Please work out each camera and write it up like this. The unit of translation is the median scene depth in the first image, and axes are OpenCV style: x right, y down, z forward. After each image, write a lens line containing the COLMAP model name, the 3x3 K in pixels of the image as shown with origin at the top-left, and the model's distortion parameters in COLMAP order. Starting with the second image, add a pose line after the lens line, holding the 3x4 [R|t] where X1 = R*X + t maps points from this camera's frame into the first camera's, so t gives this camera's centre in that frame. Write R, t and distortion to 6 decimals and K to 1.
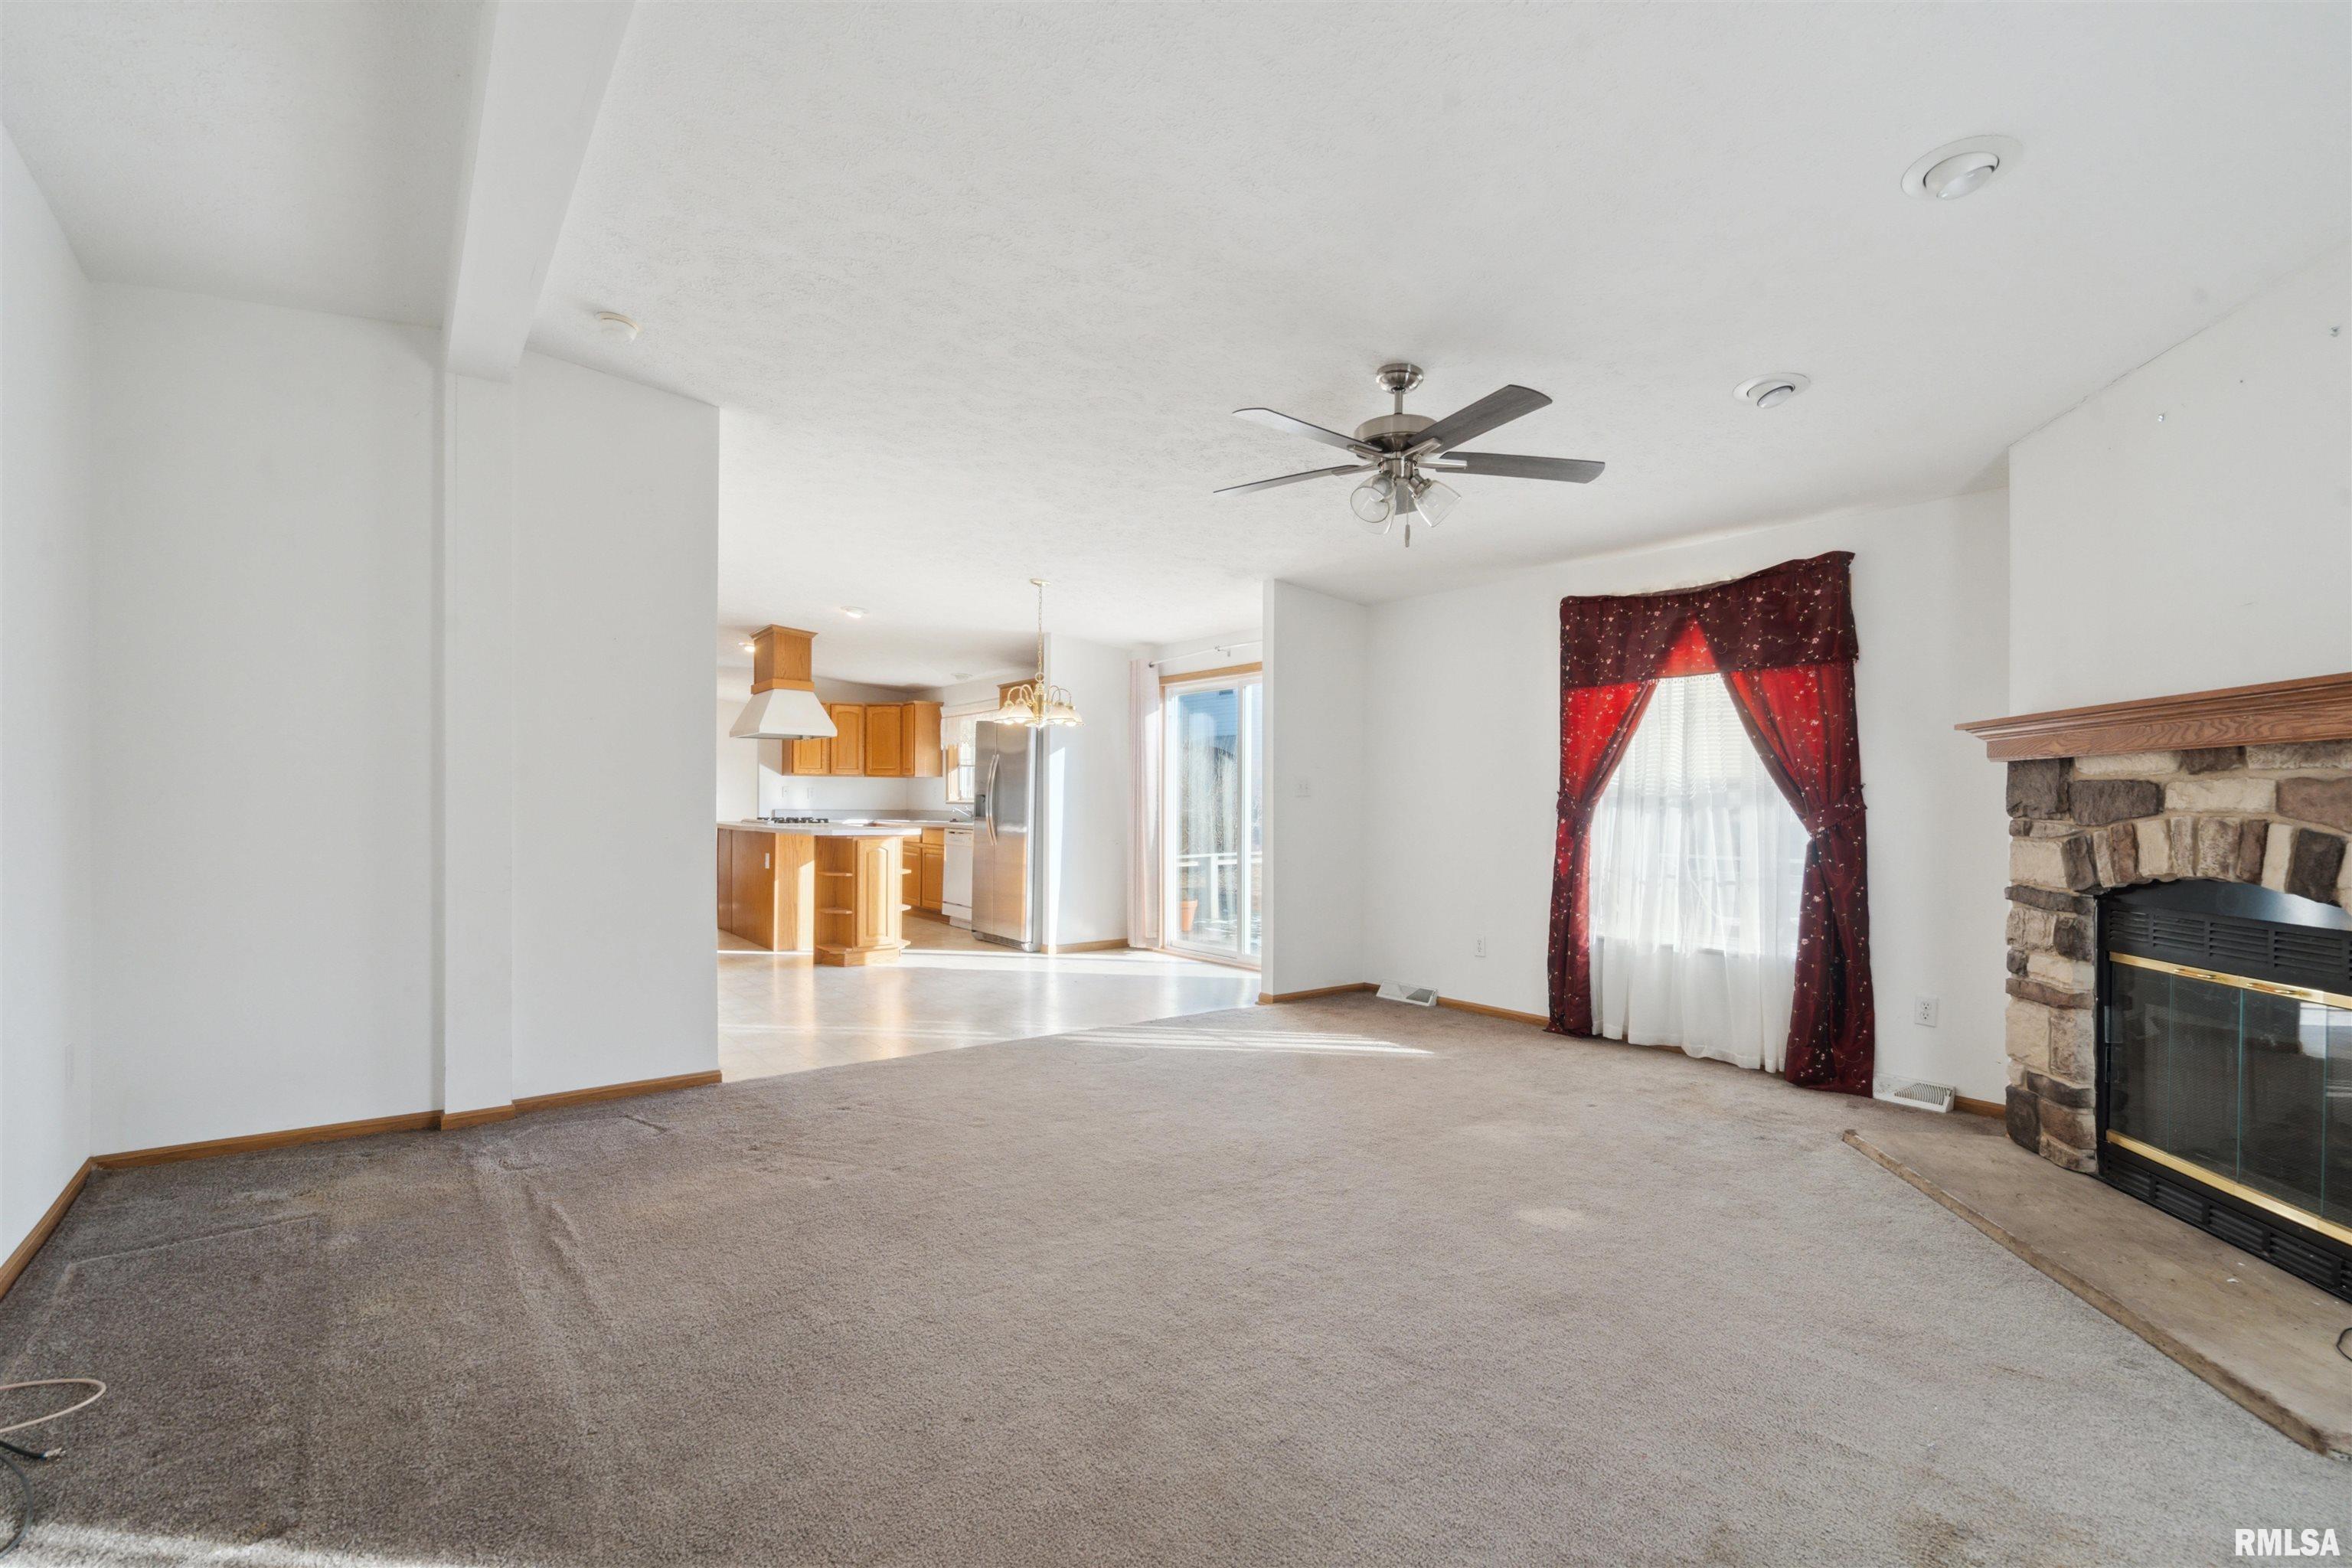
lens RADIAL K [[1077.6, 0, 1179.4], [0, 1077.6, 799.0], [0, 0, 1]] dist [-0.000335, -0.001995]
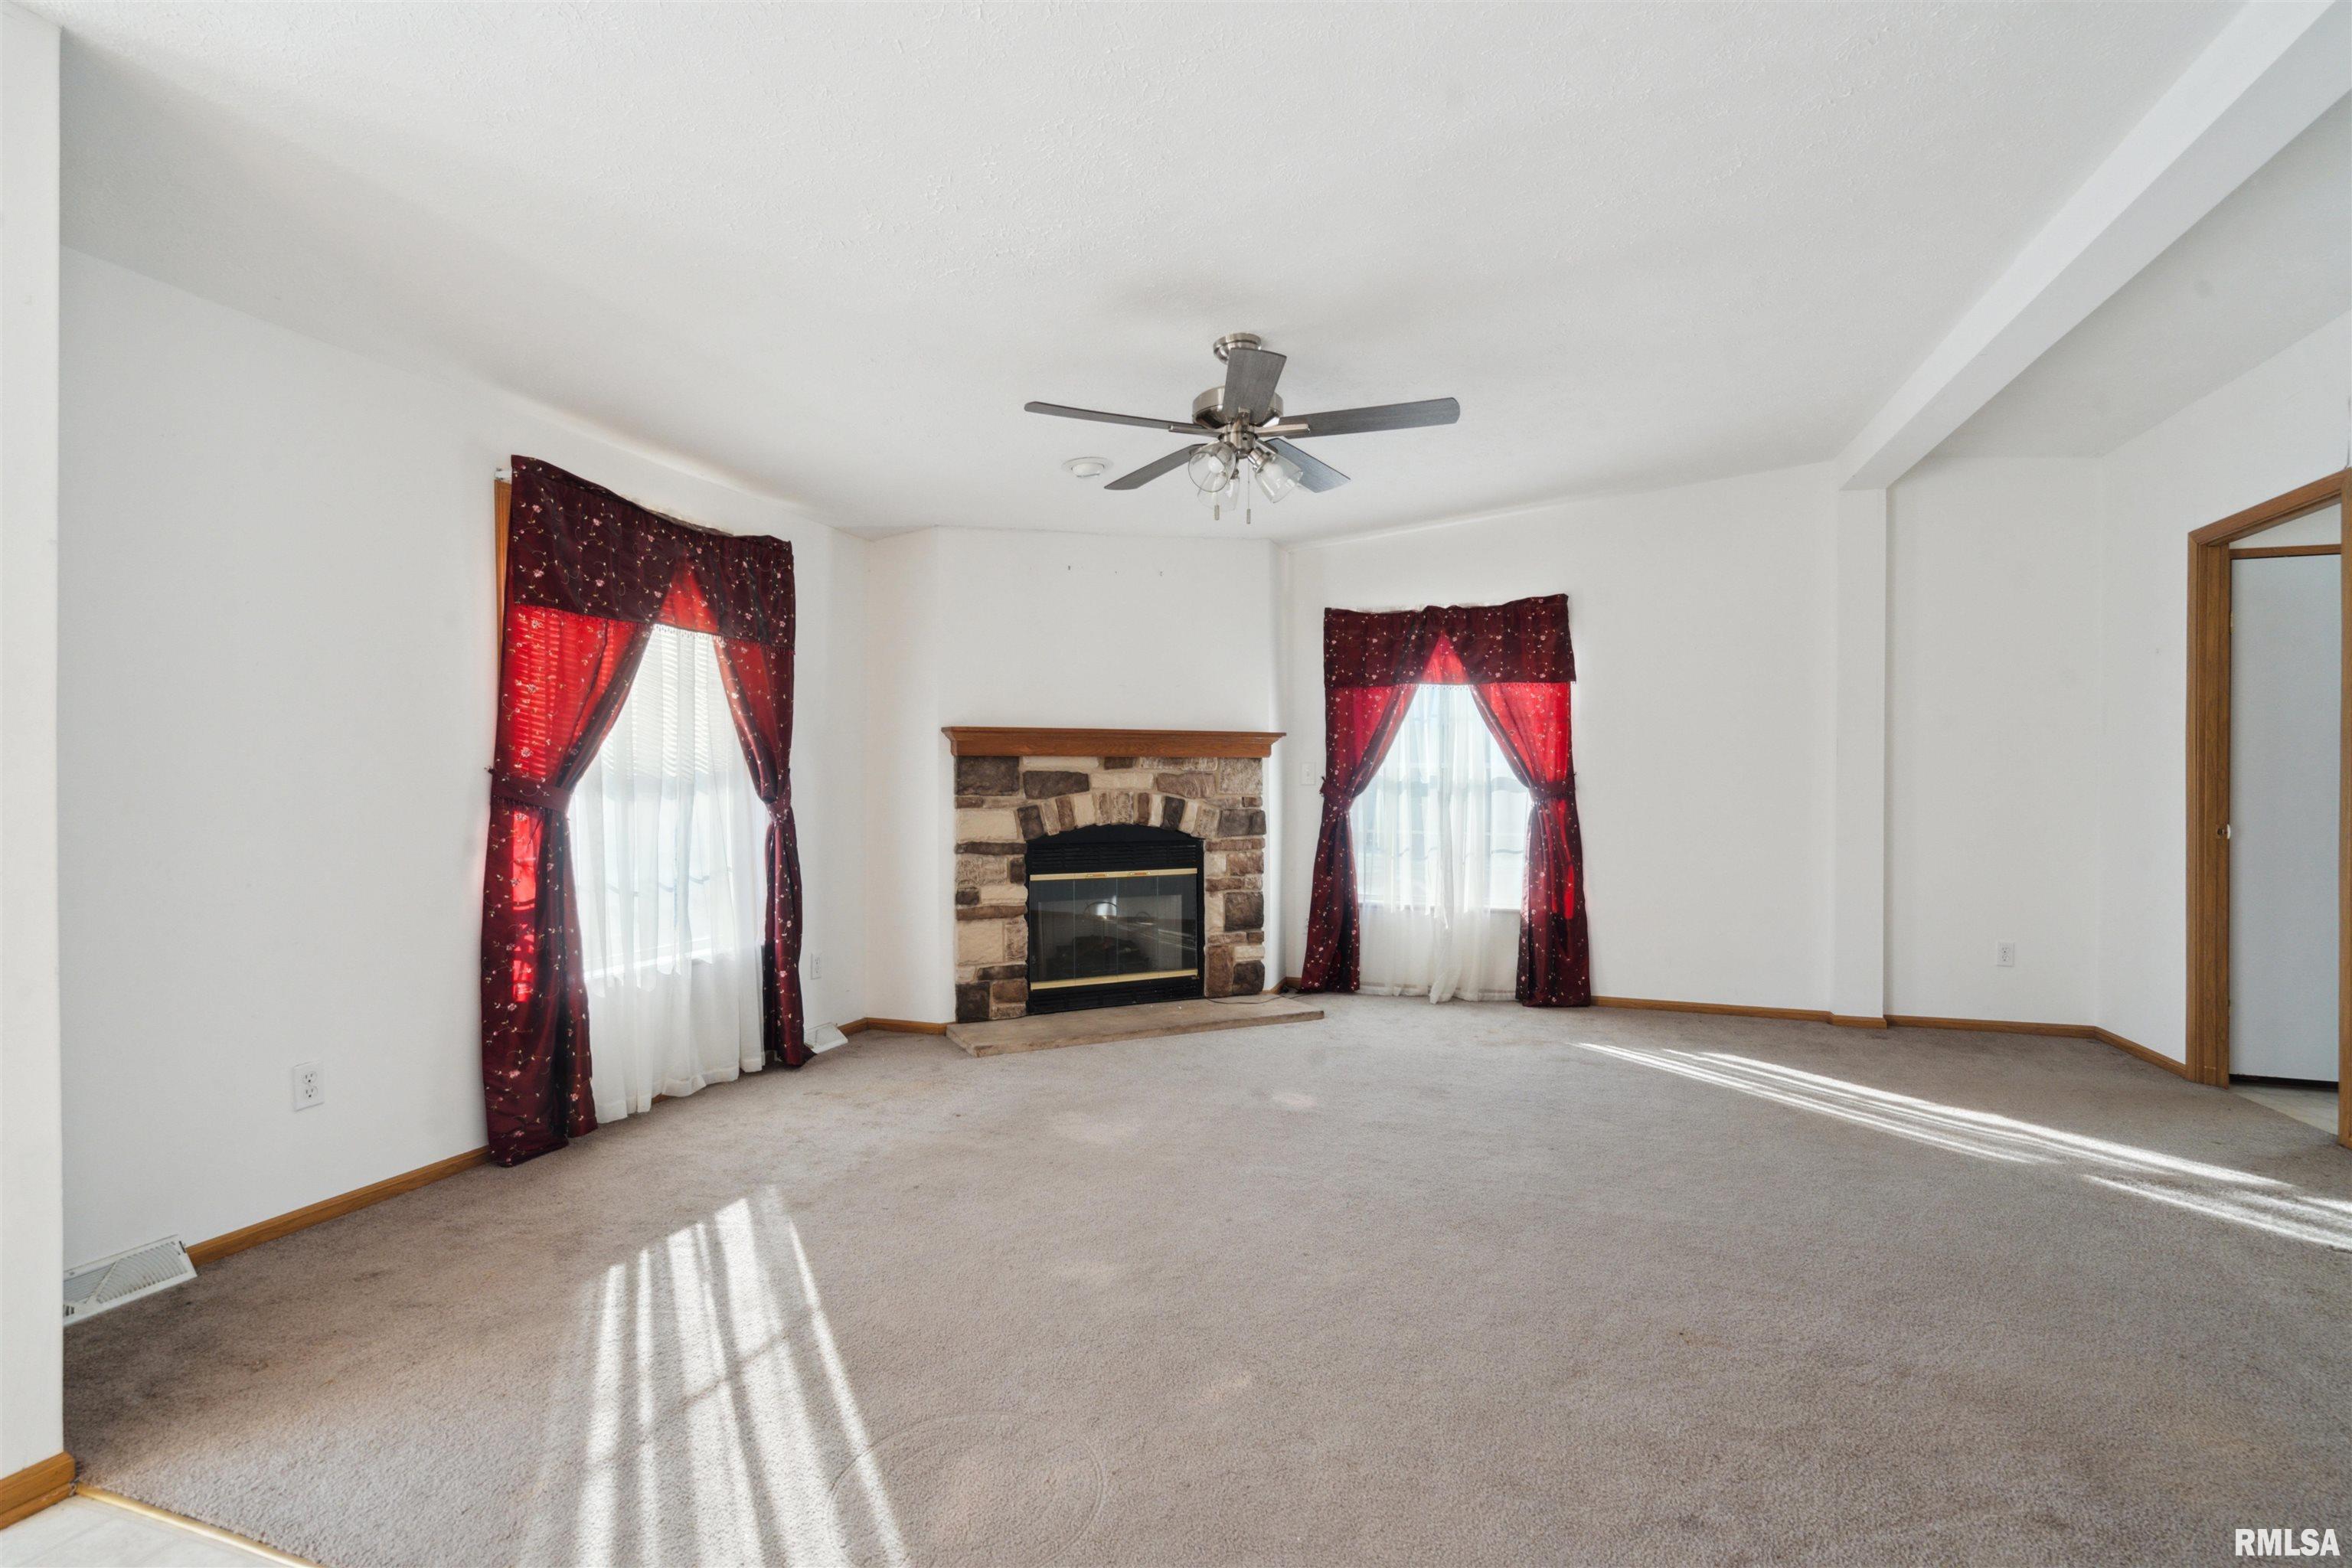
lens RADIAL K [[1077.6, 0, 1174.2], [0, 1077.6, 780.6], [0, 0, 1]] dist [-0.000335, -0.001995]
pose [[-0.571159, -0.005885, 0.820818, -0.591588], [-0.005356, 0.999980, 0.003443, -0.008904], [-0.820822, -0.002430, -0.571179, 1.697580]]
